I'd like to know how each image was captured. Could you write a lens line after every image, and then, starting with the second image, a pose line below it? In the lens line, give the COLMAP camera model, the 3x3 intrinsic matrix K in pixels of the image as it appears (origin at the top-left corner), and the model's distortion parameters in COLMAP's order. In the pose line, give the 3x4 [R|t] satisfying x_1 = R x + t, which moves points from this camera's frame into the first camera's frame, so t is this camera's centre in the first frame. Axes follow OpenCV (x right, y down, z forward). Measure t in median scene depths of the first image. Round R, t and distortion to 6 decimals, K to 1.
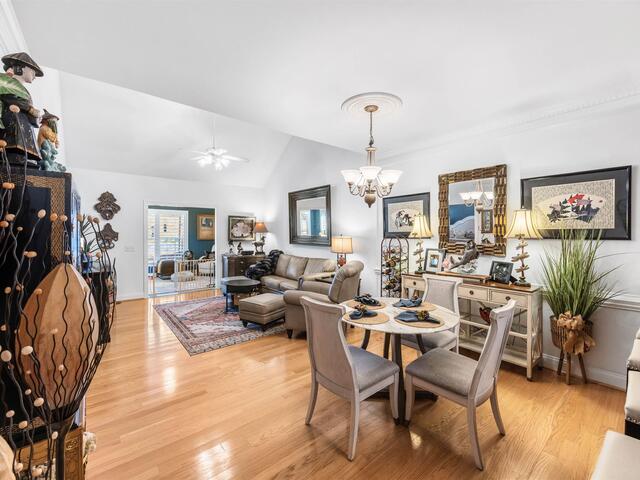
lens RADIAL K [[290.1, 0, 317.9], [0, 290.1, 234.3], [0, 0, 1]] dist [-0.004718, -0.000262]
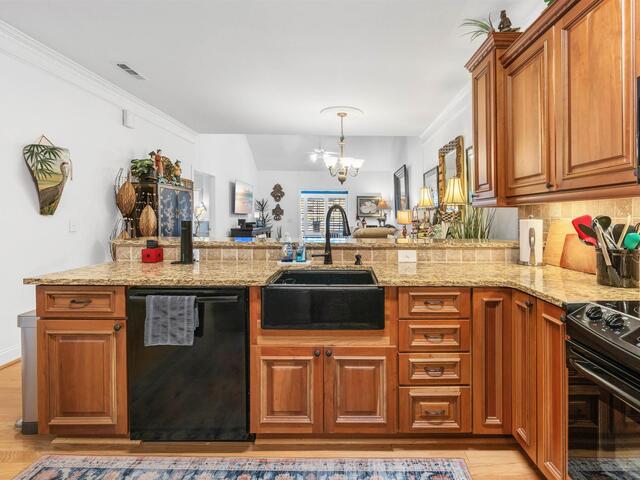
lens RADIAL K [[311.9, 0, 351.2], [0, 311.9, 217.5], [0, 0, 1]] dist [-0.000821, 0.000065]
pose [[0.809031, 0.004657, -0.587748, 0.681218], [-0.005792, 0.999983, -0.000049, 0.041325], [0.587738, 0.003444, 0.809044, -0.115917]]
